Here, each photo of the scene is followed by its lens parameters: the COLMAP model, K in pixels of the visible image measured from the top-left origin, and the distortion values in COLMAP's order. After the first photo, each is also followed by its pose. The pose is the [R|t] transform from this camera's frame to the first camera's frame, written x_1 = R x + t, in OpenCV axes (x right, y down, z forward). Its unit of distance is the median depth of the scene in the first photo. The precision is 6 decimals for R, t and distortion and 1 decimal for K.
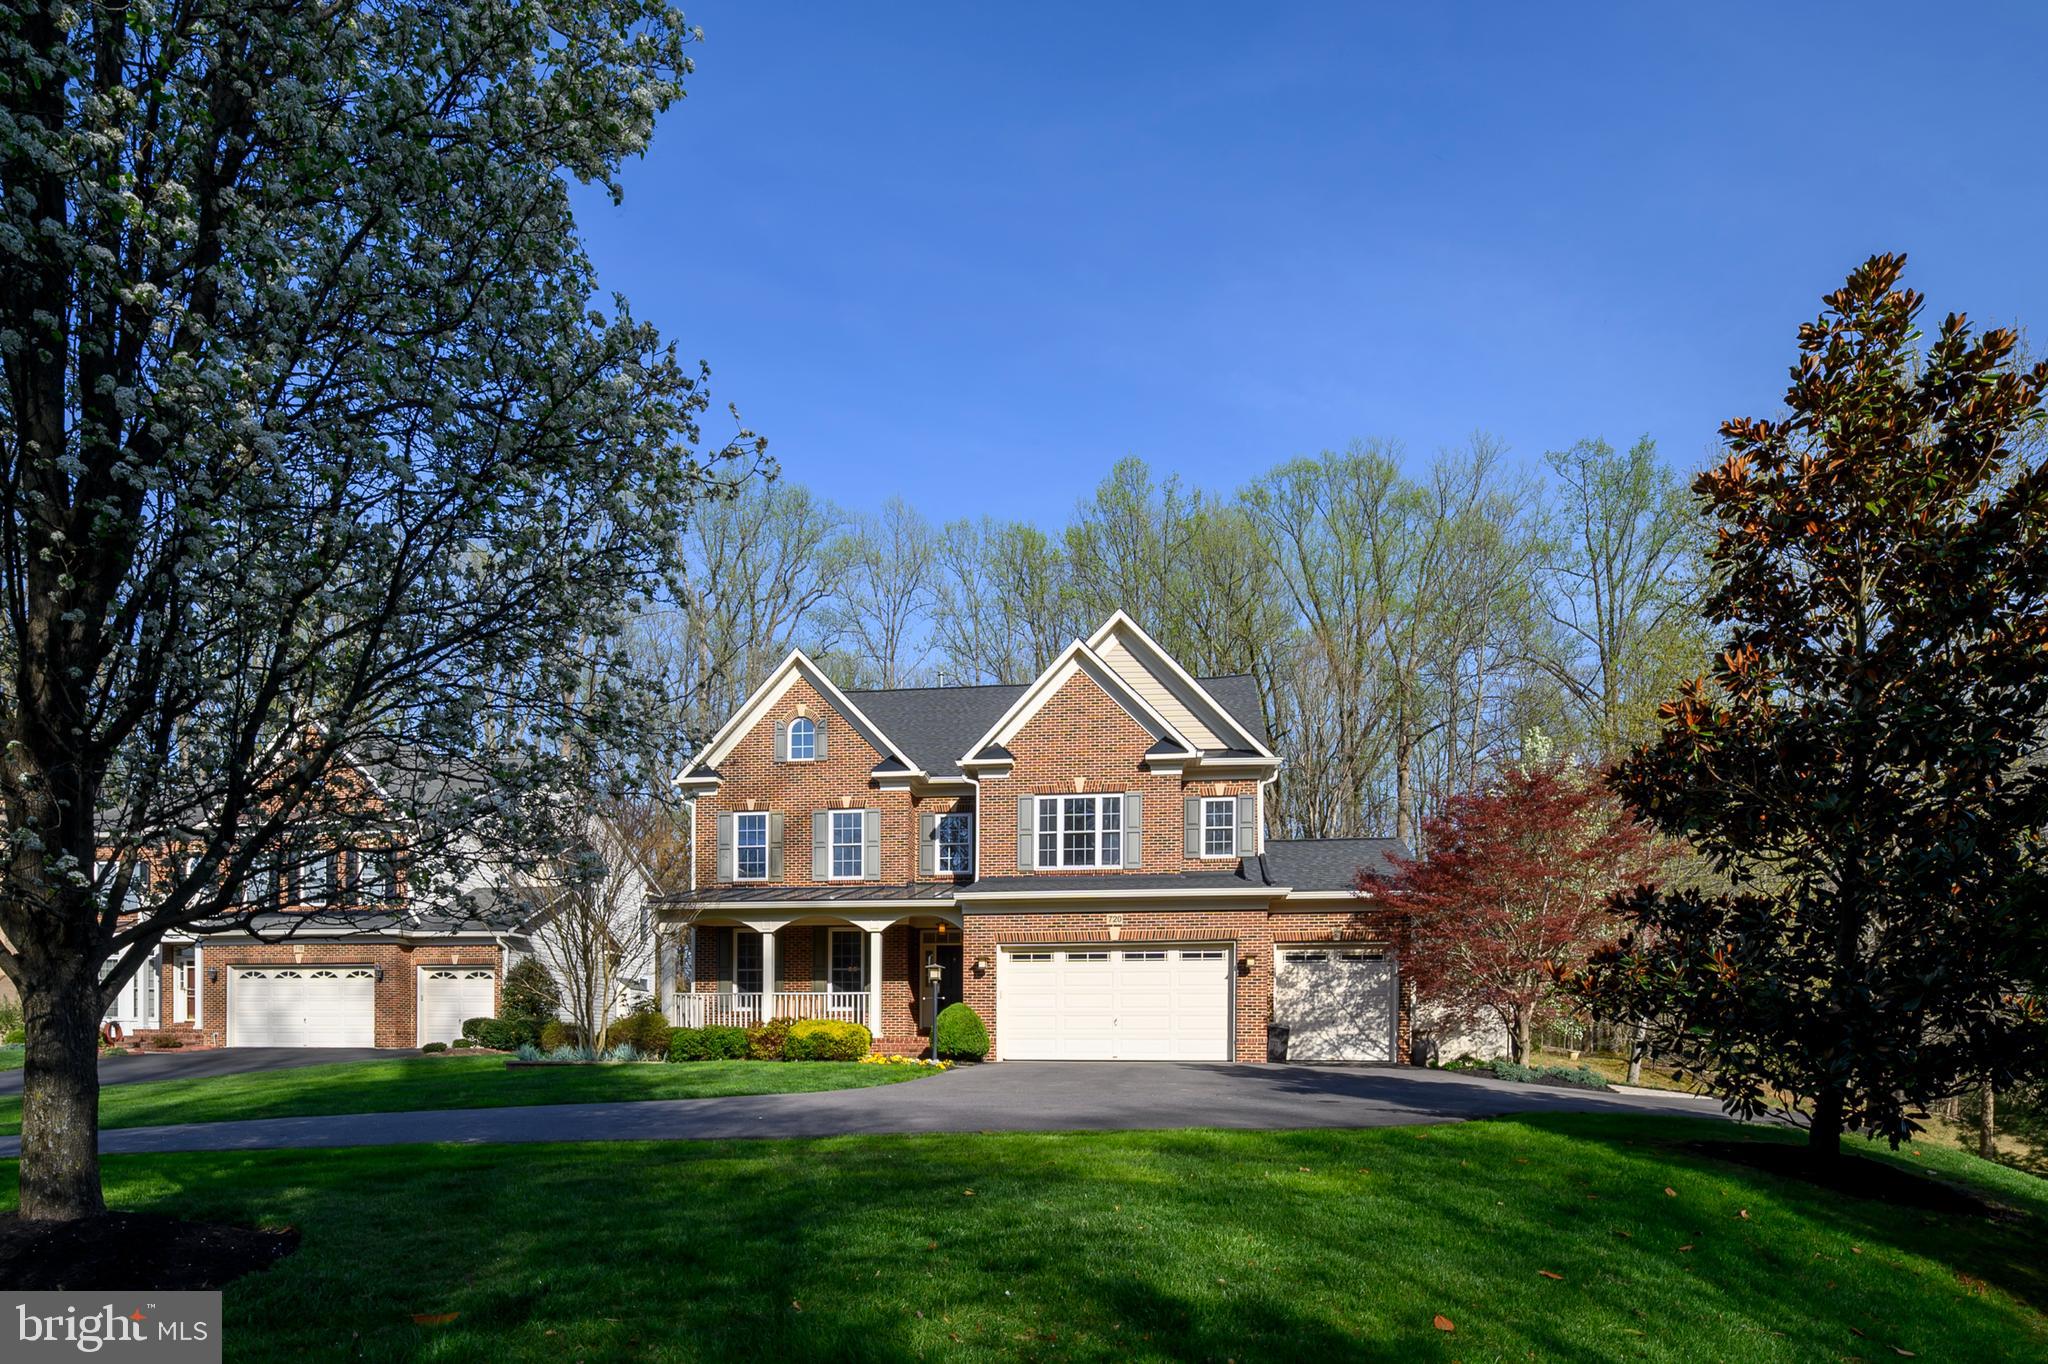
lens RADIAL K [[1110.8, 0, 1026.7], [0, 1110.8, 1052.7], [0, 0, 1]] dist [-0.001212, -0.000107]
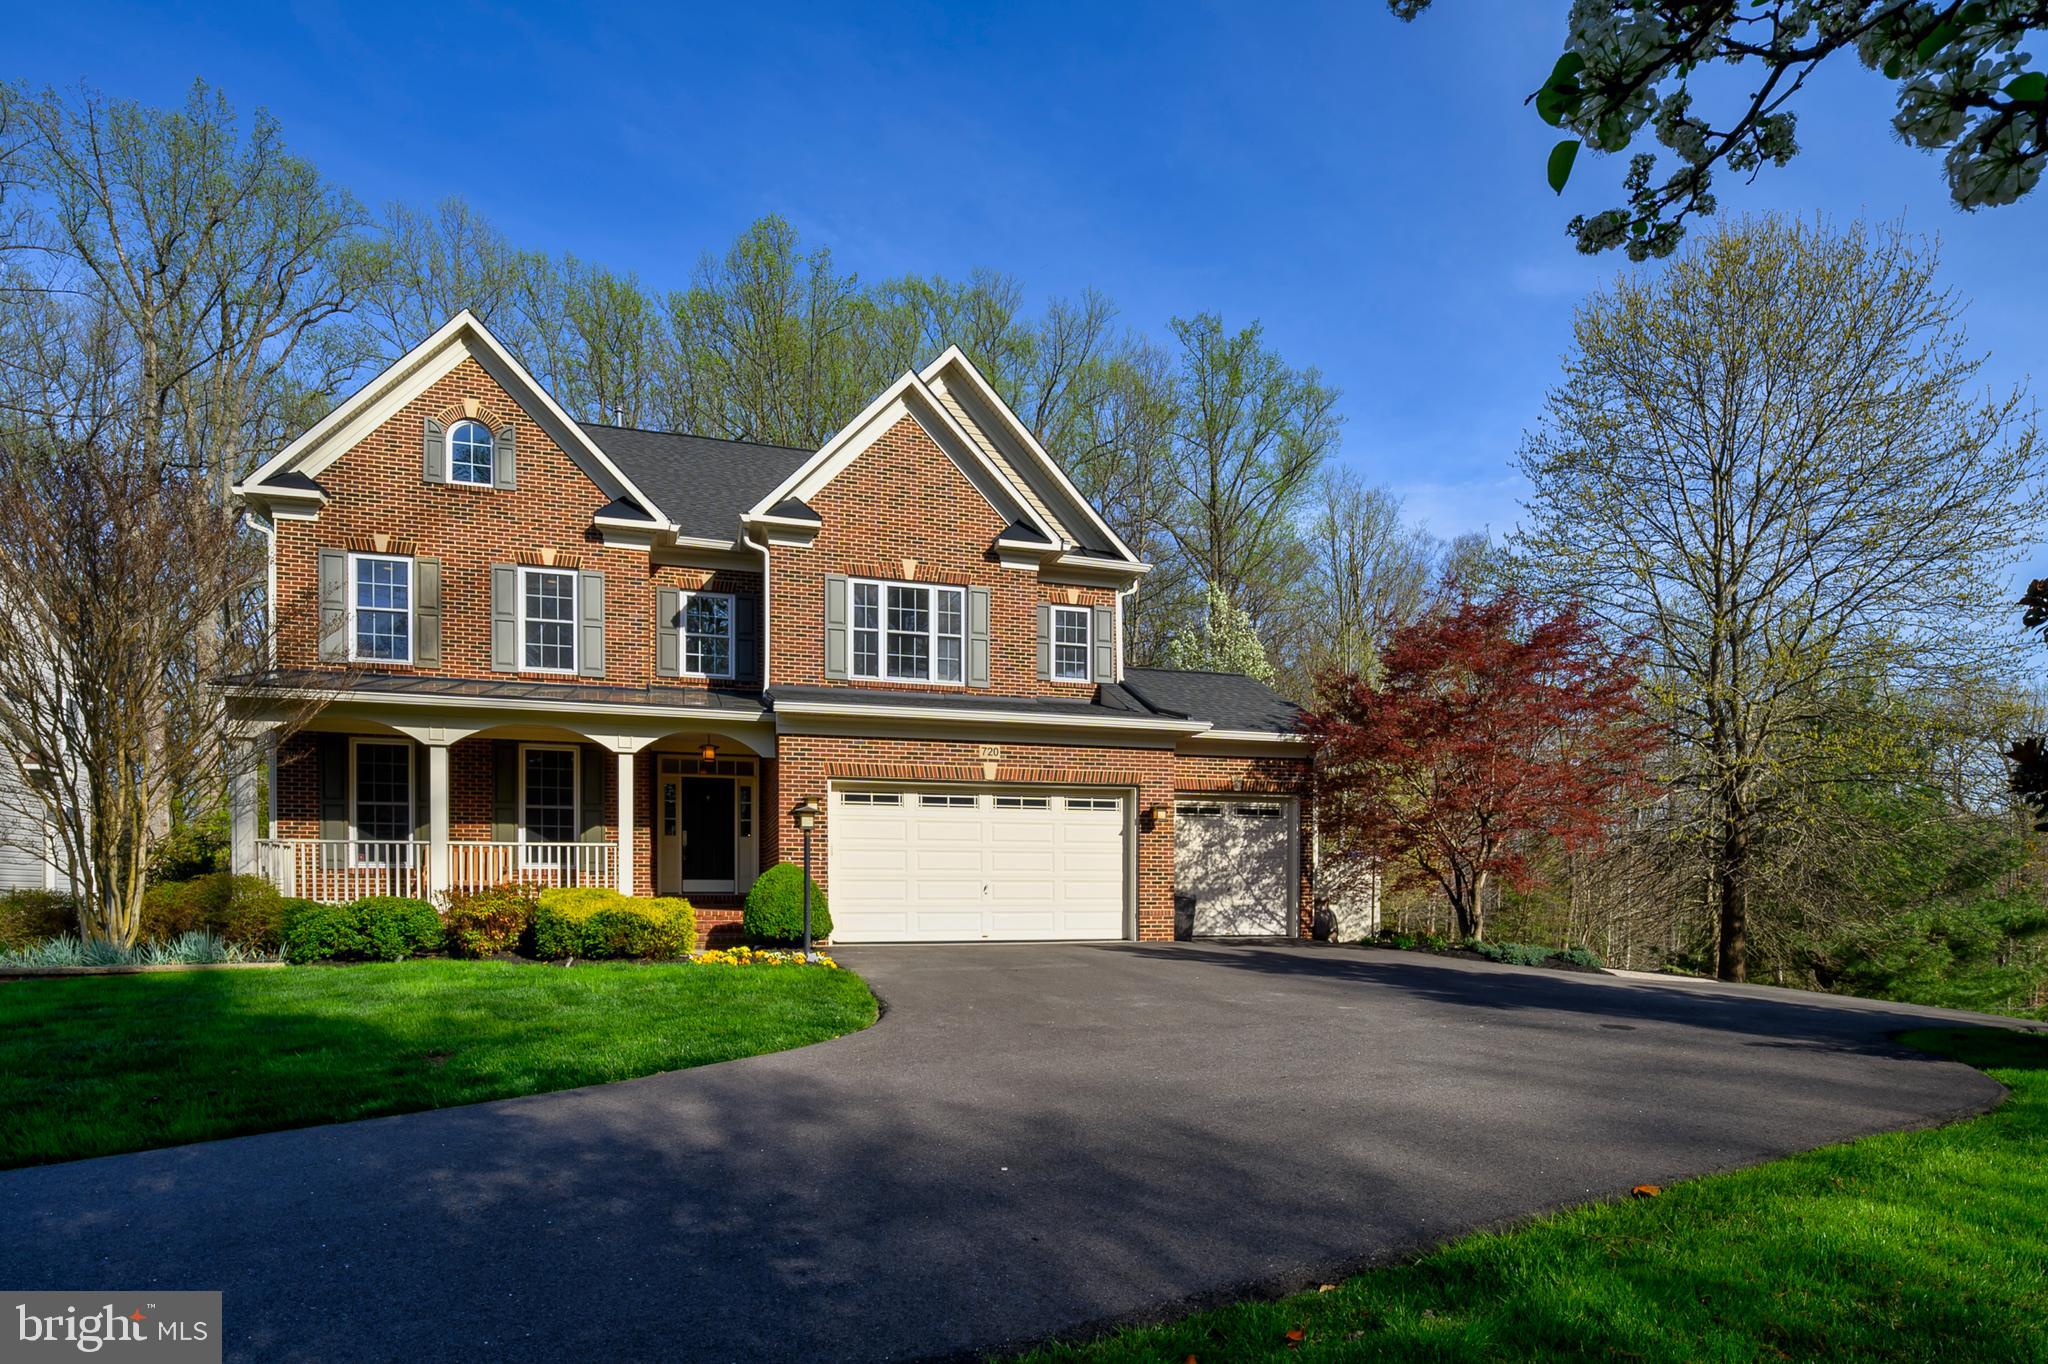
lens RADIAL K [[1110.6, 0, 1017.2], [0, 1110.6, 900.0], [0, 0, 1]] dist [-0.001776, -0.001935]
pose [[0.909030, -0.004314, 0.416709, -0.197701], [0.003817, 0.999991, 0.002026, -0.020933], [-0.416713, -0.000251, 0.909038, 0.293997]]
